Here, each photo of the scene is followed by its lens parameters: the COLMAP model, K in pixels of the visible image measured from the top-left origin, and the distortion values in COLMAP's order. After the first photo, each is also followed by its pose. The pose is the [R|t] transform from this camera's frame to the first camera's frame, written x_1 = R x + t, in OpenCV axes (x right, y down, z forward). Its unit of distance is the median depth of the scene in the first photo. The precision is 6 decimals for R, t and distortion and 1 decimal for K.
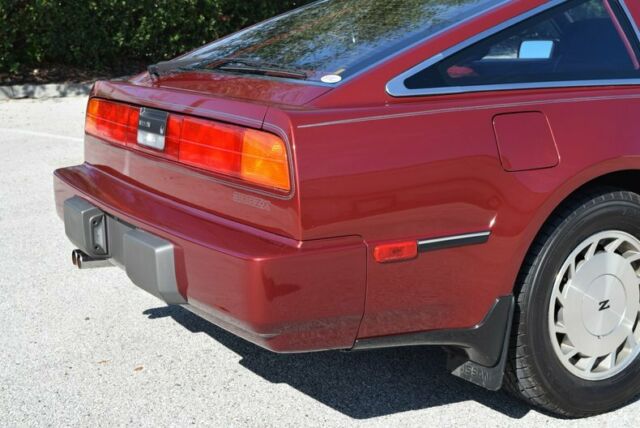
lens RADIAL K [[1152.2, 0, 320.0], [0, 1152.2, 214.0], [0, 0, 1]] dist [-0.066882, -0.198016]
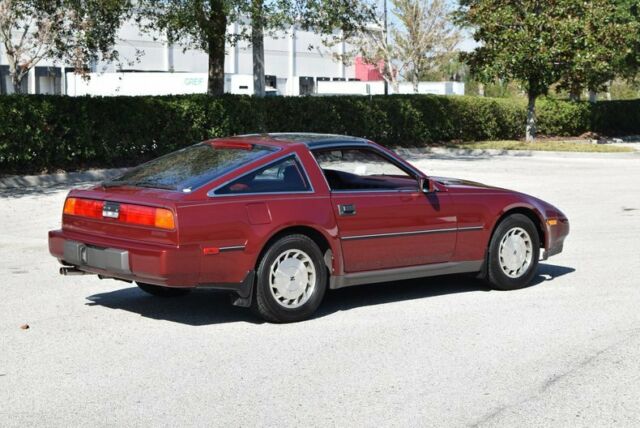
lens RADIAL K [[1152.2, 0, 320.0], [0, 1152.2, 214.0], [0, 0, 1]] dist [-0.066882, -0.198016]
pose [[0.986896, 0.005602, 0.161260, -0.109854], [0.009247, 0.995791, -0.091185, 0.174117], [-0.161092, 0.091481, 0.982691, -1.584796]]
